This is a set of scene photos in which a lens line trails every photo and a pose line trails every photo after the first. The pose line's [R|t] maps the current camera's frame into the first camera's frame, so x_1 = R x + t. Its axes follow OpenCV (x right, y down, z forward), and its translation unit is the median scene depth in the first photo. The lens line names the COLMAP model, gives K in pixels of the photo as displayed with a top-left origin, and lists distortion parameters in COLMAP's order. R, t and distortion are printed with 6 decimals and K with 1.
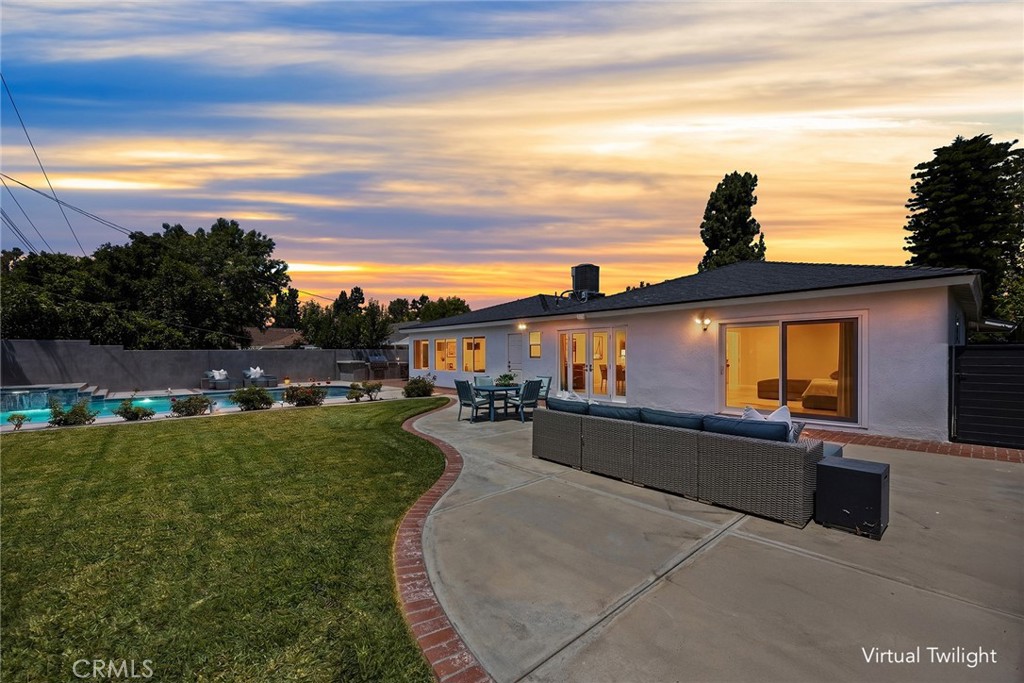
lens RADIAL K [[416.6, 0, 512.0], [0, 416.6, 341.5], [0, 0, 1]] dist [0.000263, -0.000087]
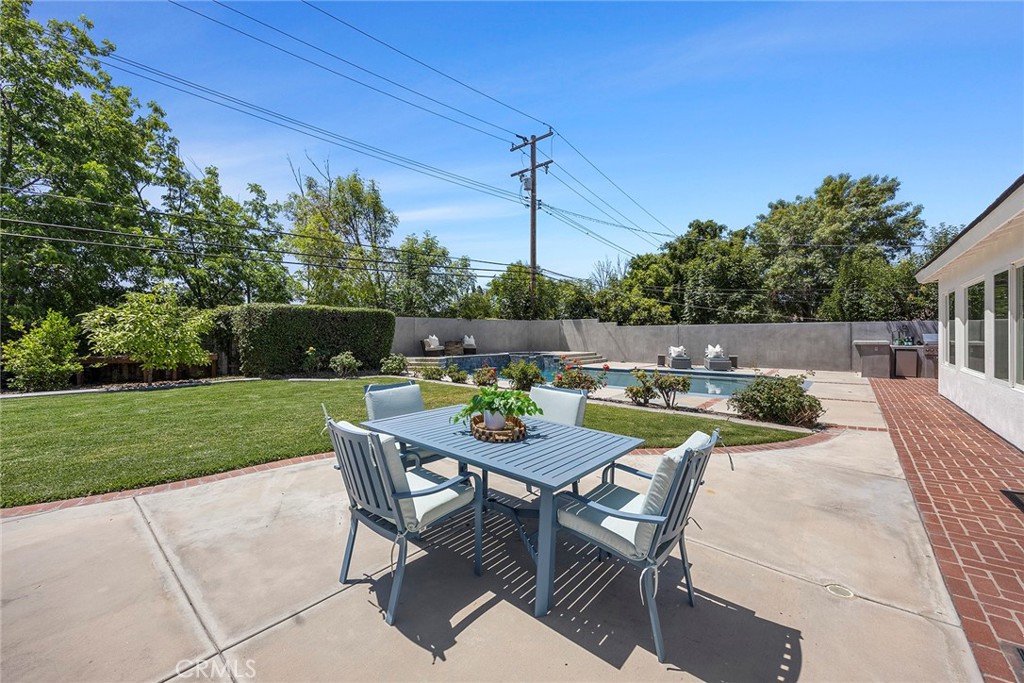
lens RADIAL K [[399.1, 0, 511.6], [0, 399.1, 329.2], [0, 0, 1]] dist [-0.000121, -0.000262]
pose [[0.110960, -0.005022, -0.993812, 0.113367], [0.025600, 0.999670, -0.002193, 0.018260], [0.993495, -0.025198, 0.111052, 0.438367]]
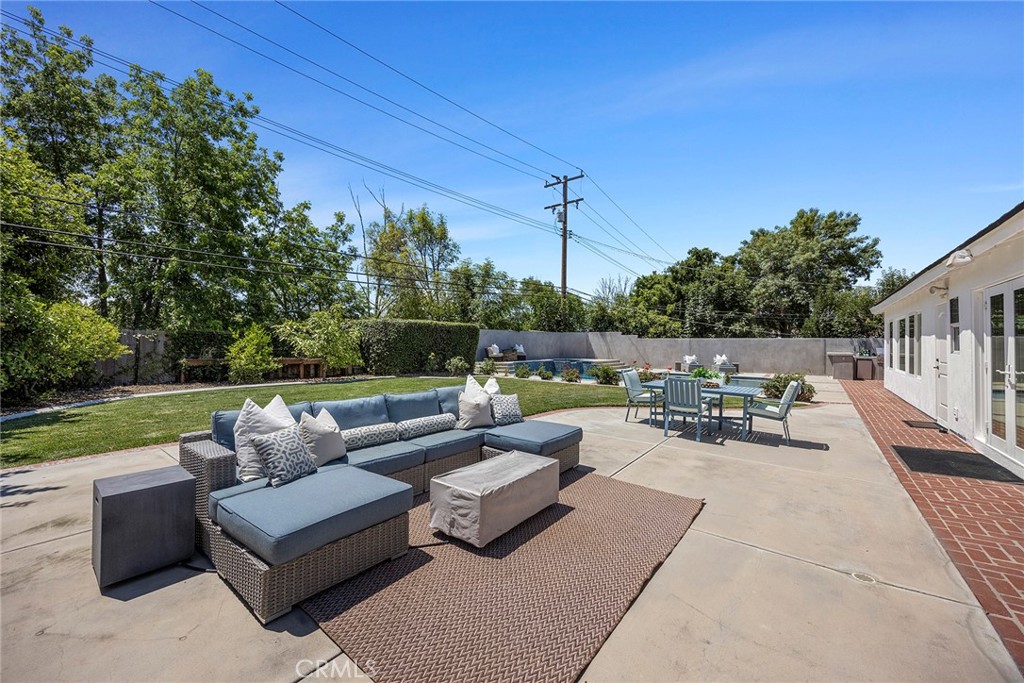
lens RADIAL K [[403.5, 0, 508.2], [0, 403.5, 331.9], [0, 0, 1]] dist [-0.001591, -0.000155]
pose [[0.162353, -0.017983, -0.986569, 0.263741], [0.013093, 0.999785, -0.016070, 0.011126], [0.986646, -0.010308, 0.162554, 0.259037]]
